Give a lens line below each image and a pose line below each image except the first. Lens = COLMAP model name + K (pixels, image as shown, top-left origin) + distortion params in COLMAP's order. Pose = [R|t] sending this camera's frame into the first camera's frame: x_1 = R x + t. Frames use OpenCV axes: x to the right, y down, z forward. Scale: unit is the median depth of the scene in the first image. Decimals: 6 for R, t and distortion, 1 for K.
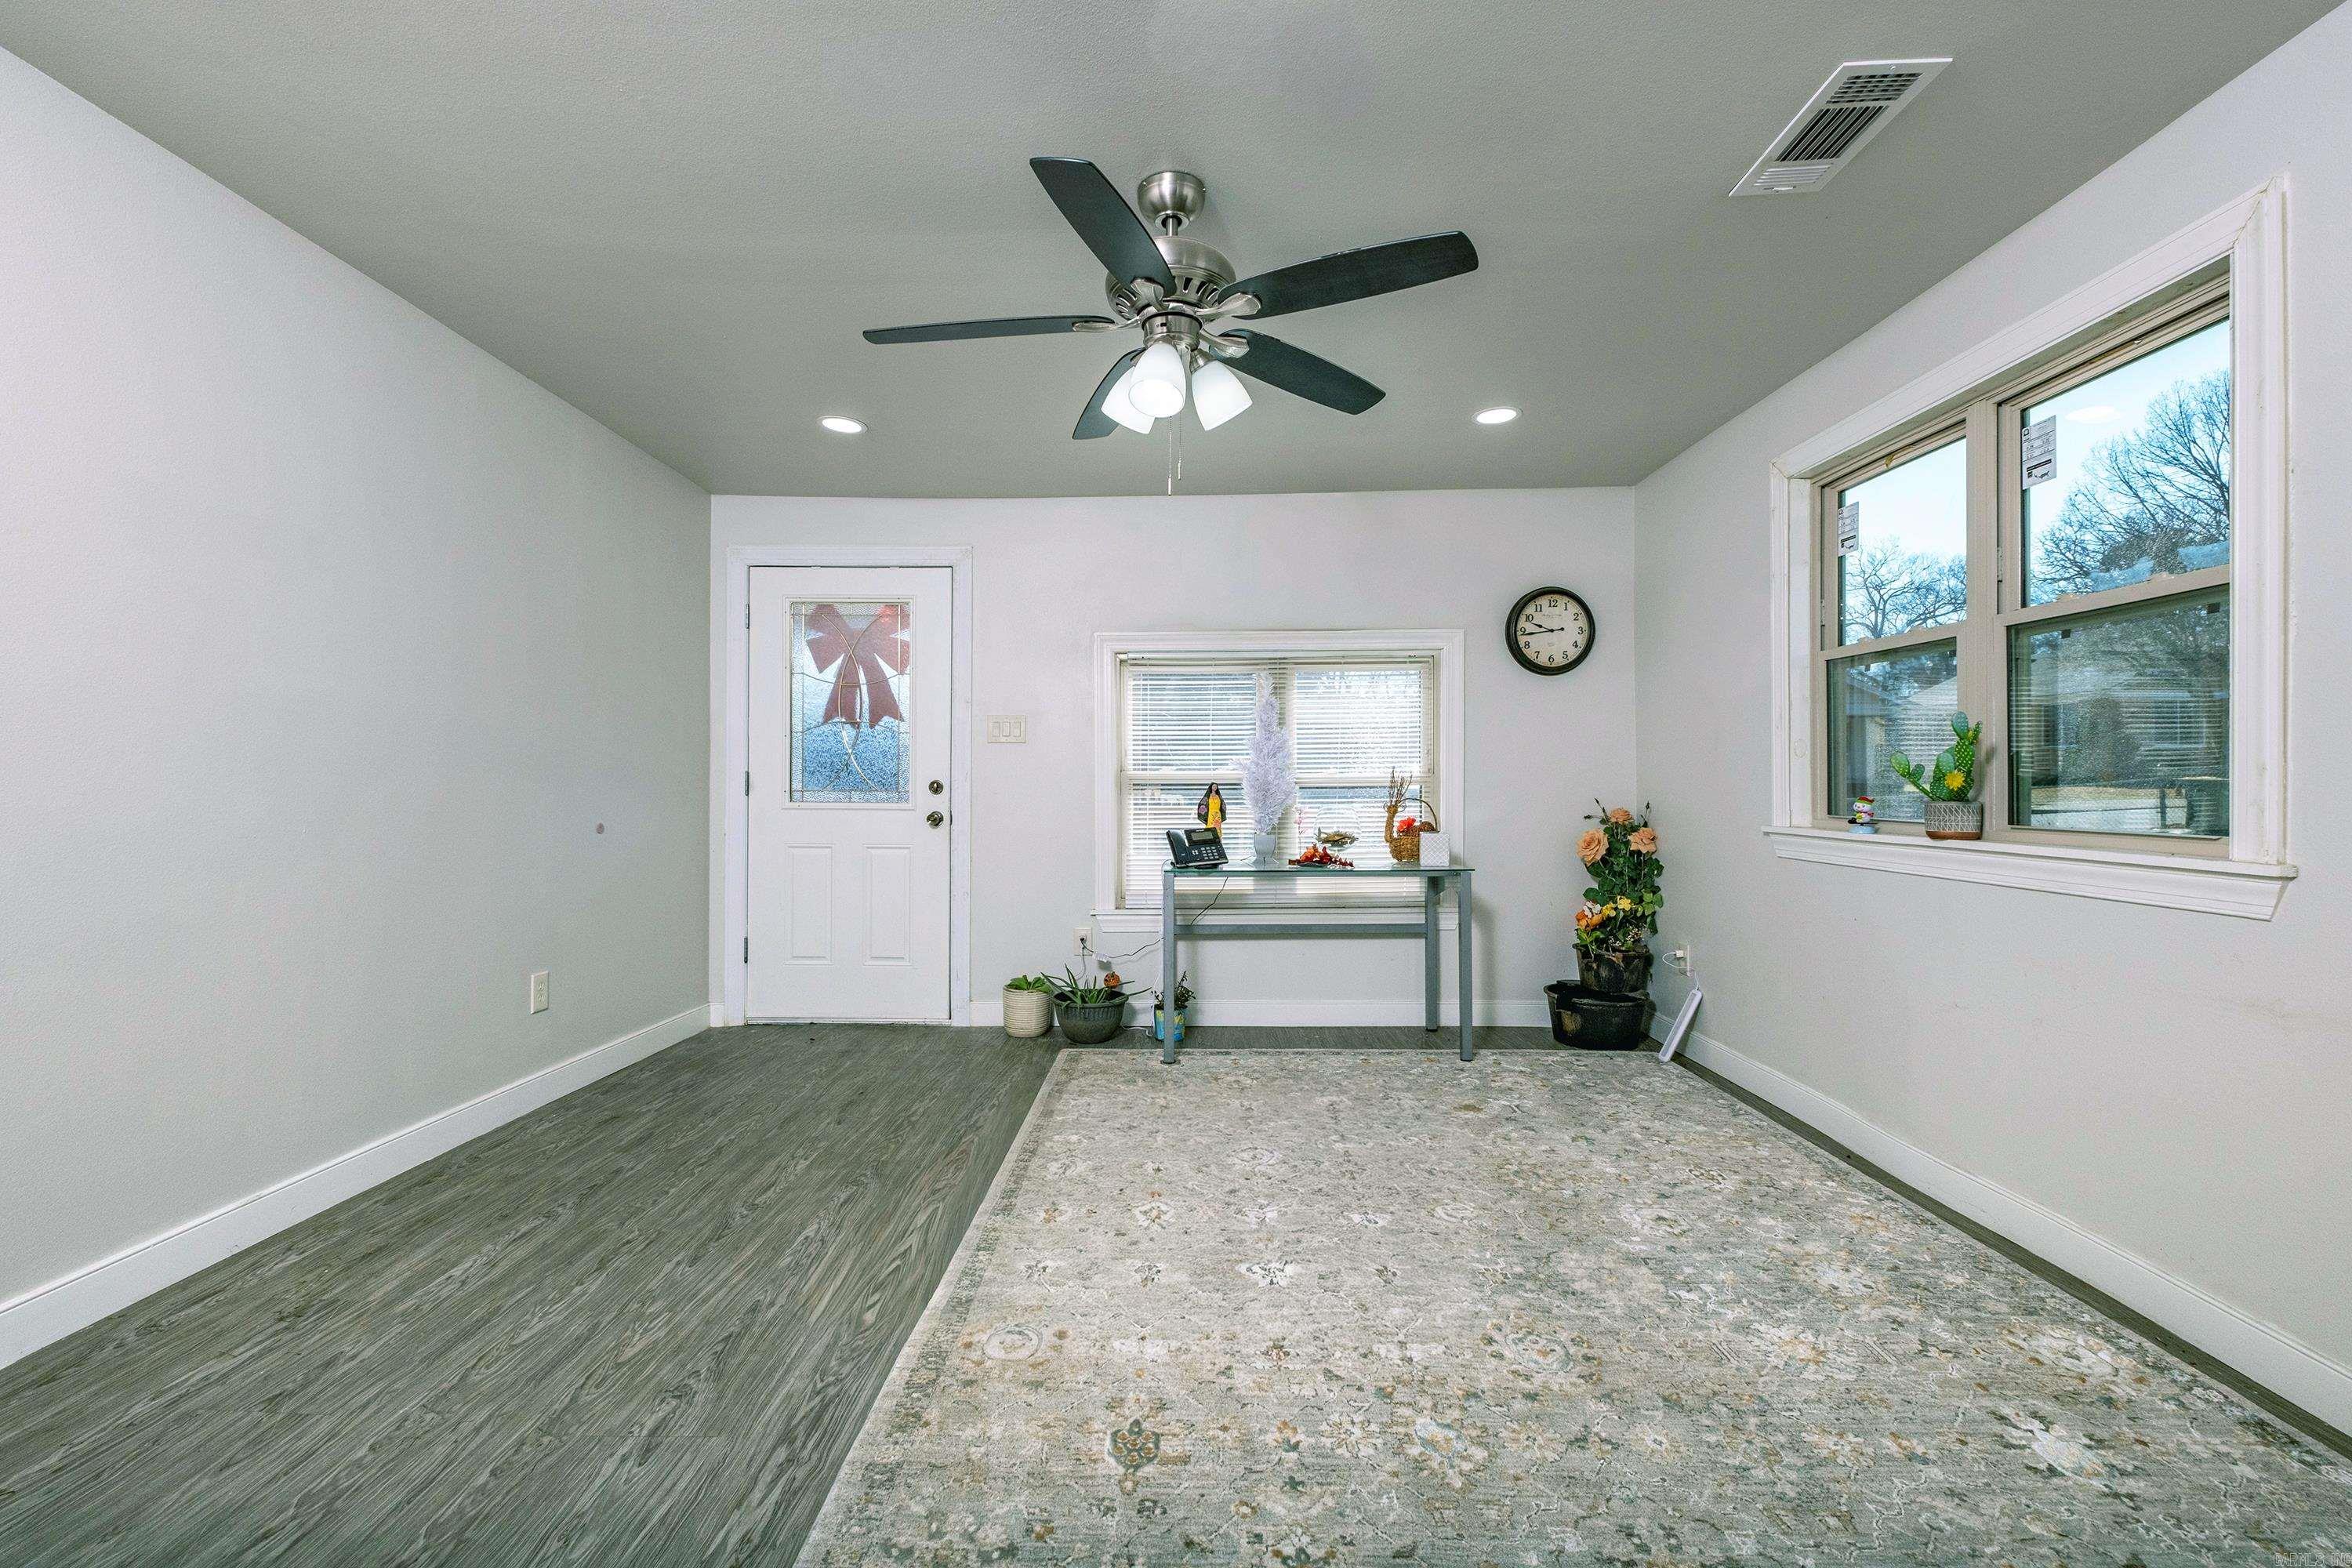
lens RADIAL K [[1007.8, 0, 1177.0], [0, 1007.8, 775.0], [0, 0, 1]] dist [0.003529, -0.005711]
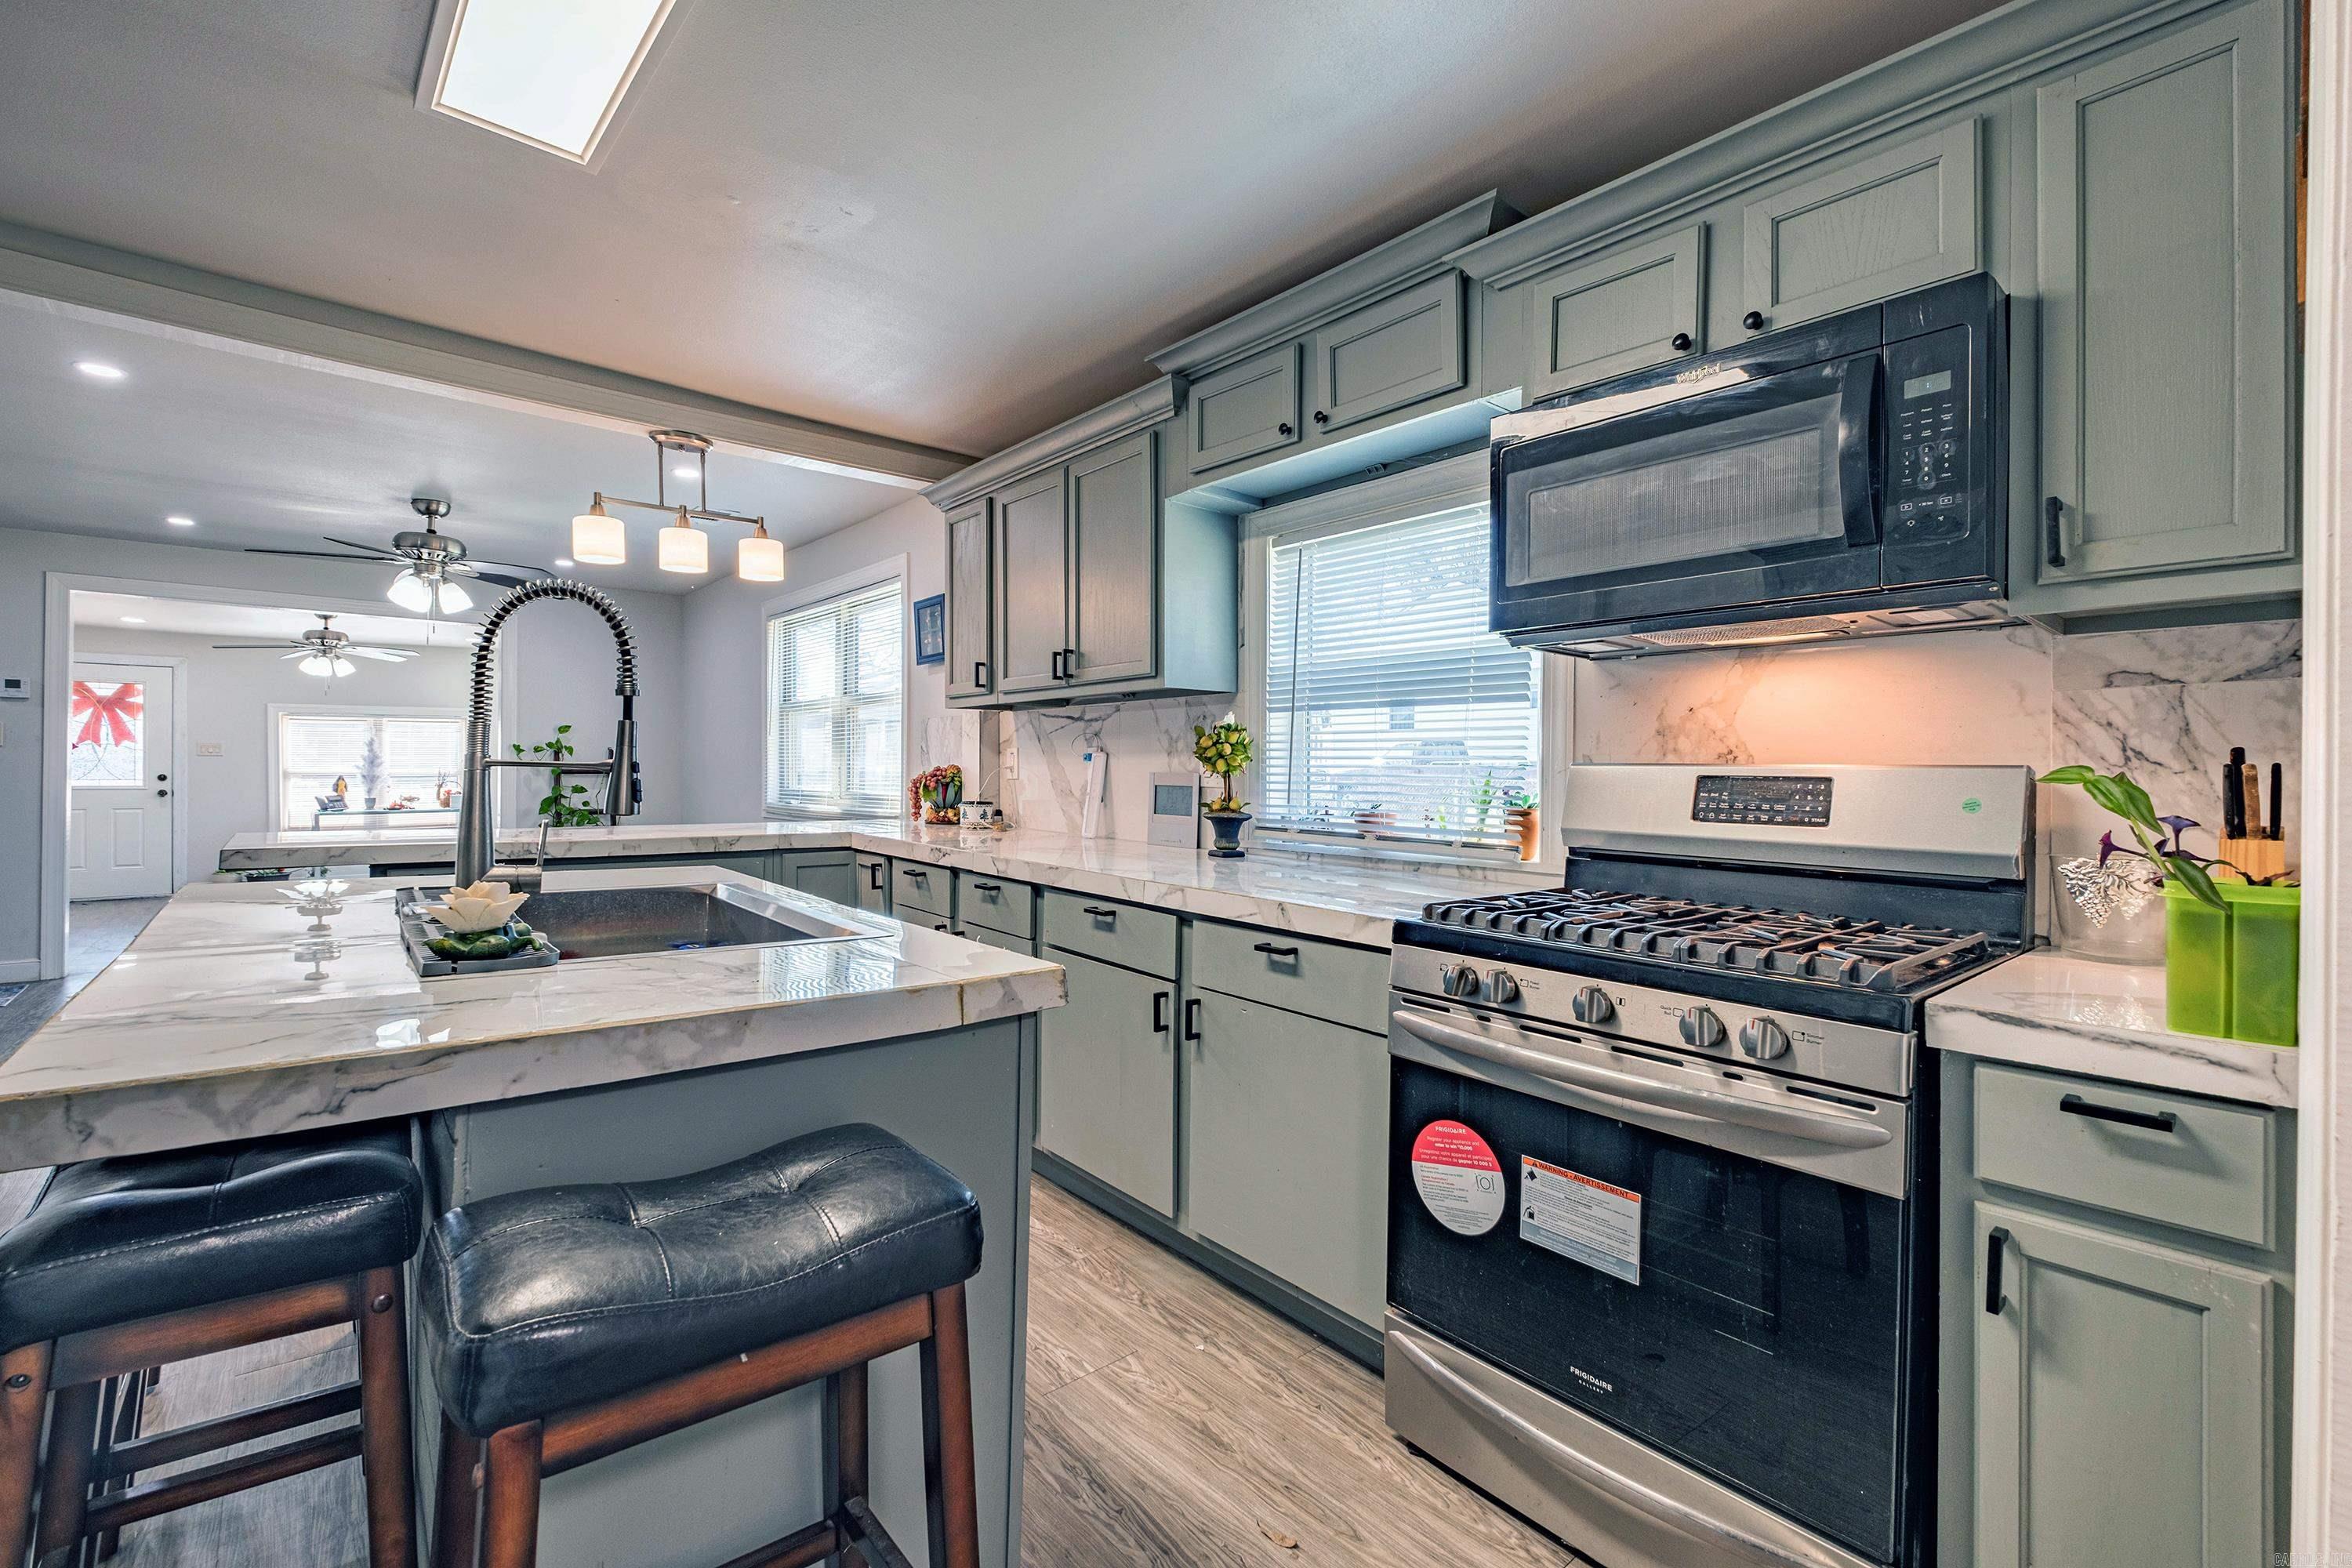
lens RADIAL K [[1013.0, 0, 1170.0], [0, 1013.0, 776.5], [0, 0, 1]] dist [-0.000960, -0.001085]
pose [[0.748891, -0.004755, 0.662676, -0.077140], [-0.004126, 0.999921, 0.011837, -0.023715], [-0.662680, -0.011599, 0.748813, -1.977870]]
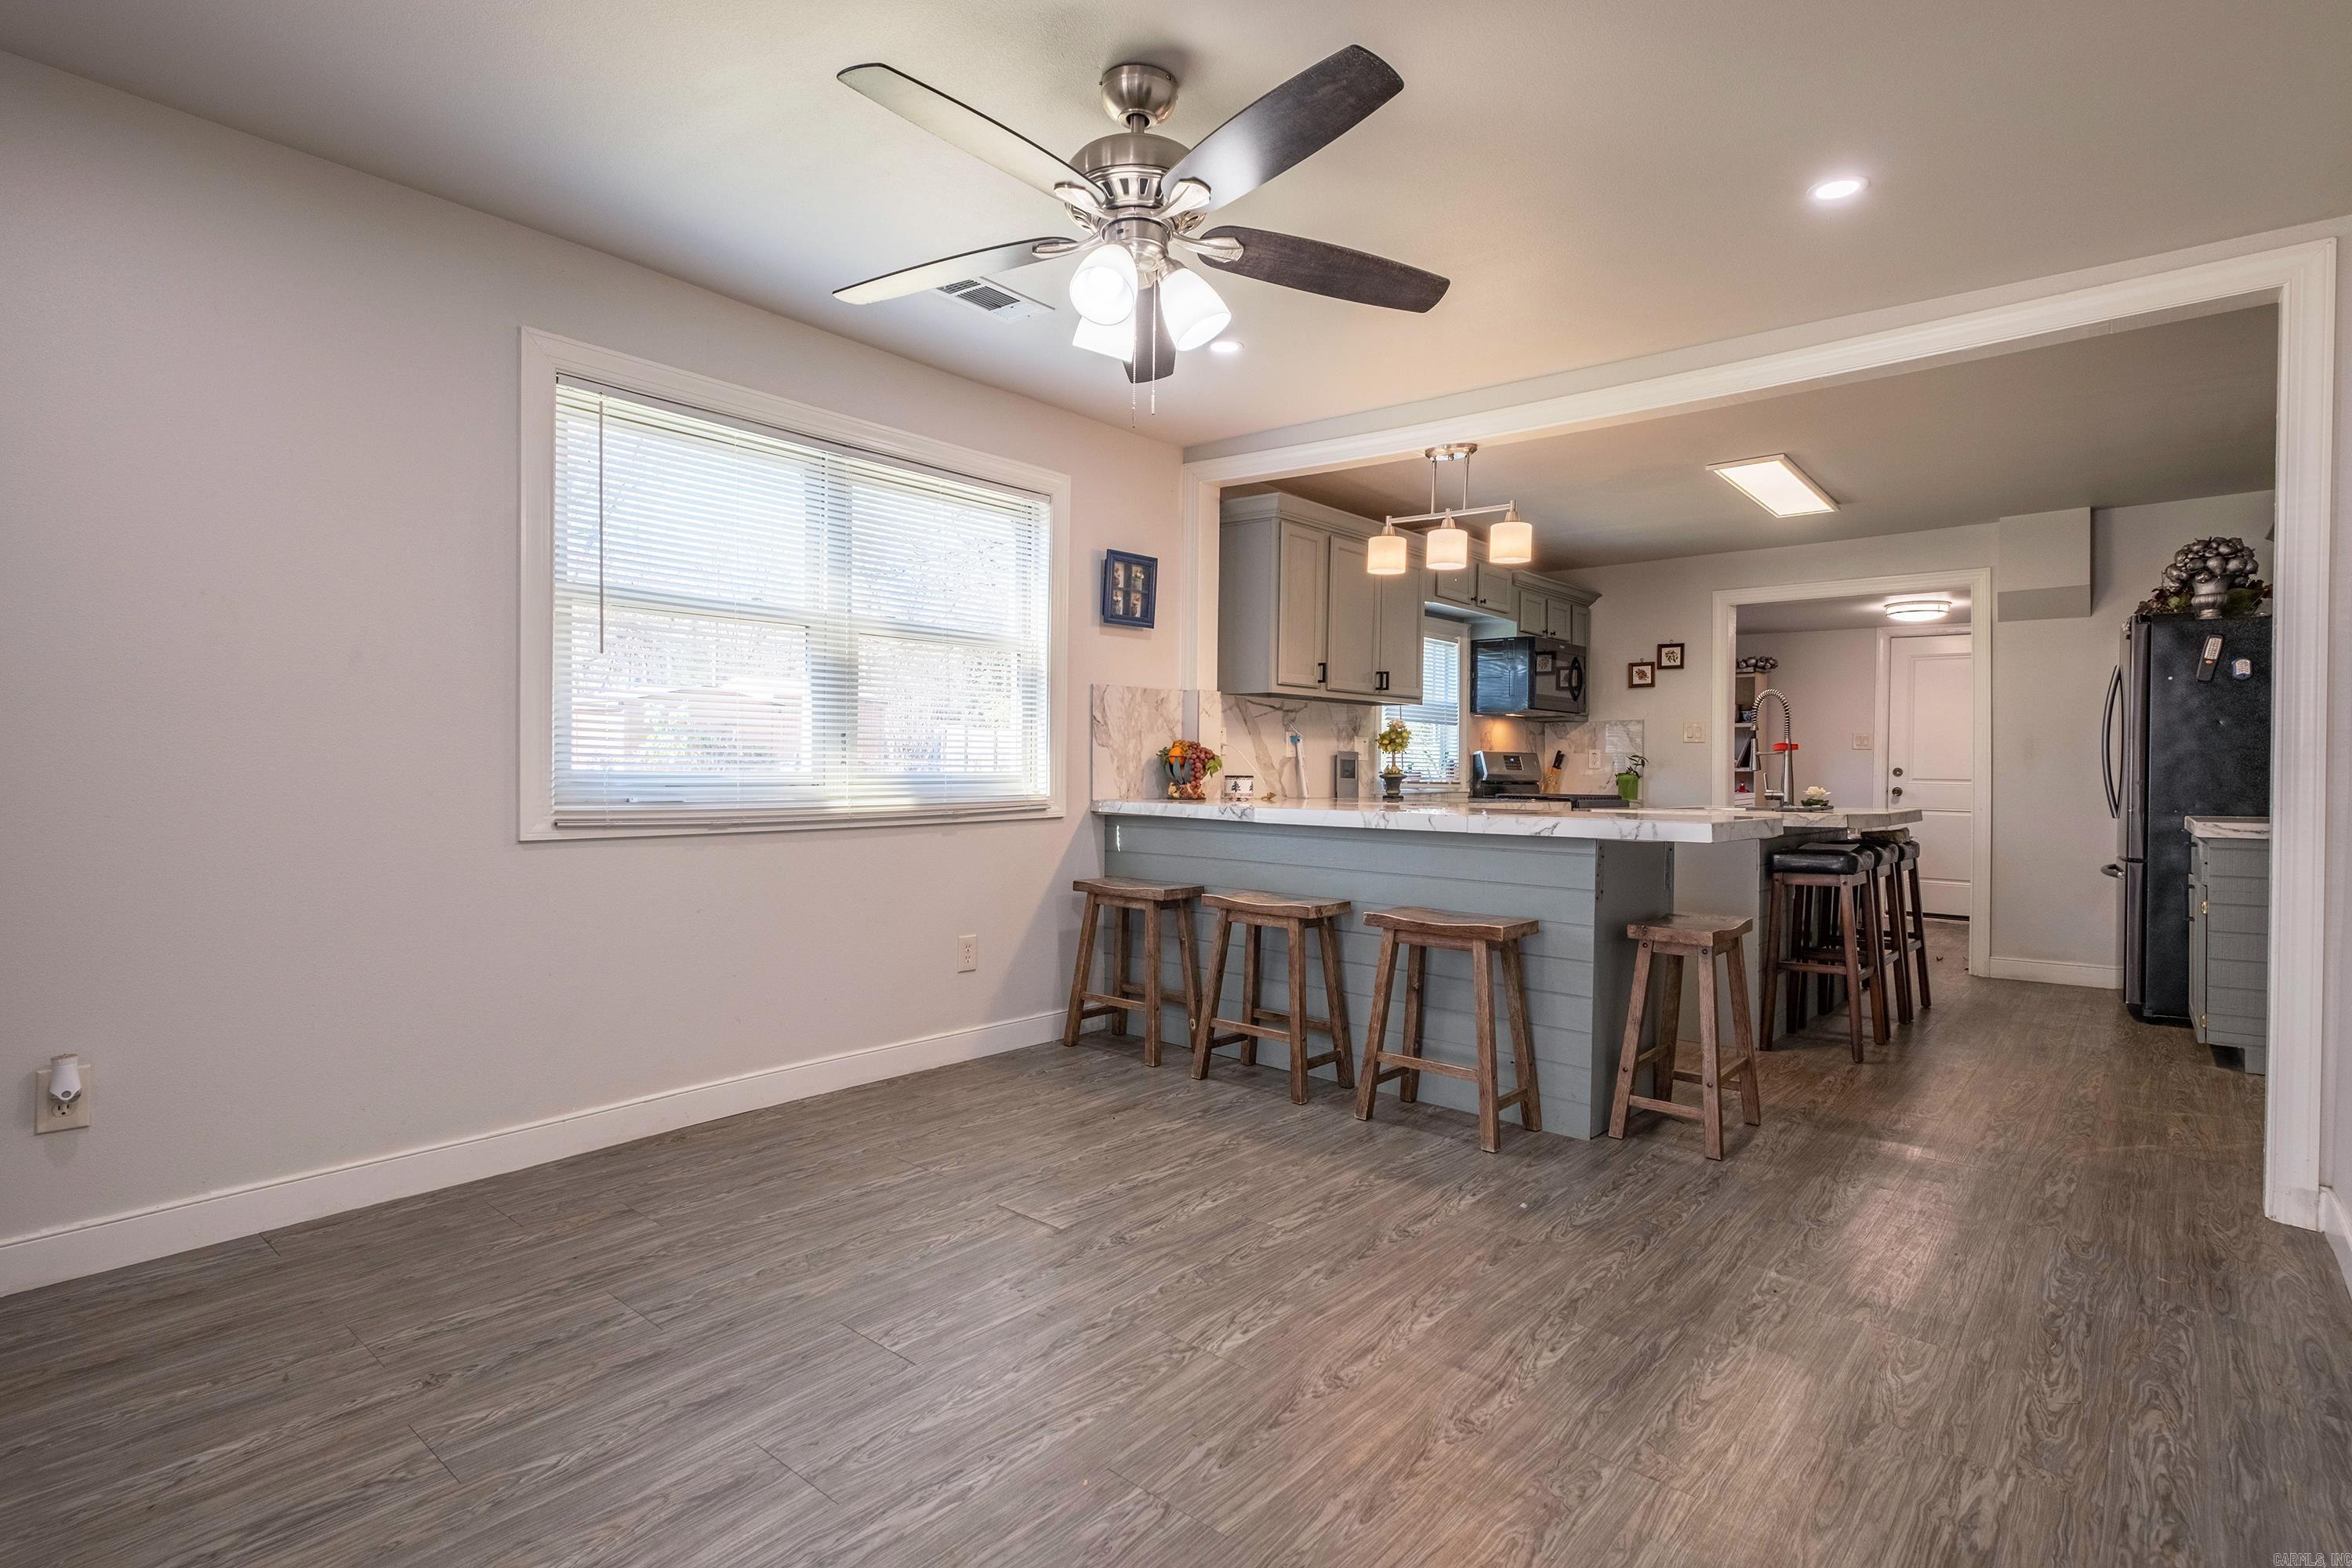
lens RADIAL K [[1160.4, 0, 1176.0], [0, 1160.4, 784.0], [0, 0, 1]] dist [-0.001151, -0.000714]
pose [[-0.769252, -0.028664, 0.638302, -0.307035], [-0.020408, 0.999586, 0.020294, -0.002084], [-0.638619, 0.002585, -0.769519, -0.156654]]
